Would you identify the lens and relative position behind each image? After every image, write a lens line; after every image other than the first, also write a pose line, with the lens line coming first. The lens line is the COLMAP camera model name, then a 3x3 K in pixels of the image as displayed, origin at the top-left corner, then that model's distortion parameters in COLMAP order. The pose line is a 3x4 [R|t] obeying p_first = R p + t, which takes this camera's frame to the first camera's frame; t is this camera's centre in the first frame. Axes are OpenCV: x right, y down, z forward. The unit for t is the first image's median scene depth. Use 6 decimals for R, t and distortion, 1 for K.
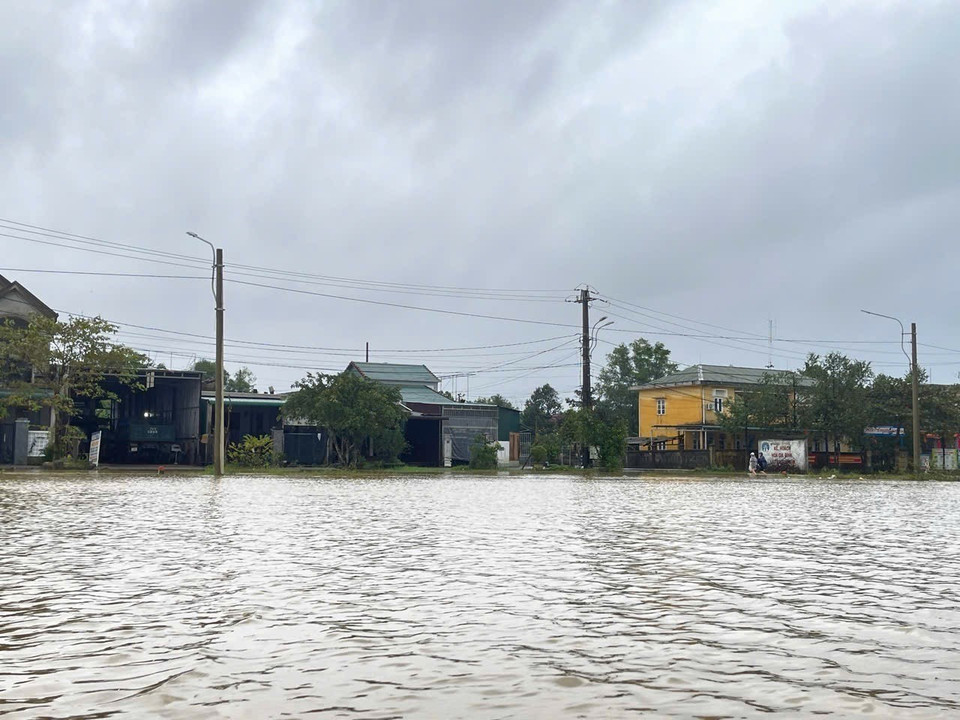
lens RADIAL K [[1542.8, 0, 480.0], [0, 1542.8, 360.0], [0, 0, 1]] dist [0.037095, 0.051391]
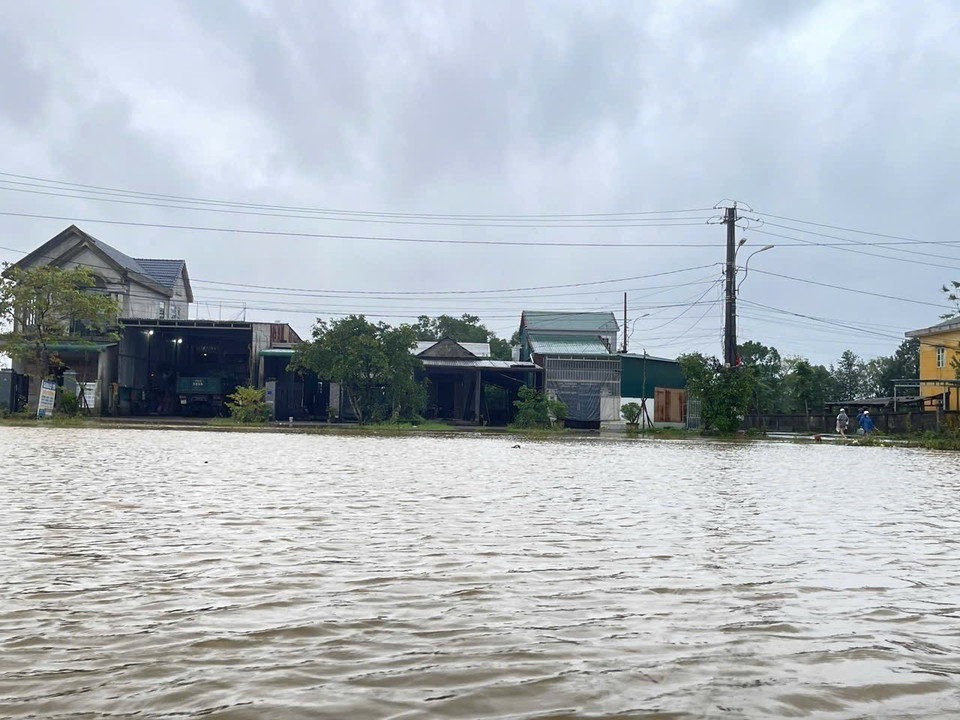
lens RADIAL K [[1542.8, 0, 480.0], [0, 1542.8, 360.0], [0, 0, 1]] dist [0.037095, 0.051391]
pose [[0.784058, -0.019724, -0.620374, 0.458503], [0.021067, 0.999765, -0.005162, 0.034403], [0.620330, -0.009022, 0.784289, 0.296656]]
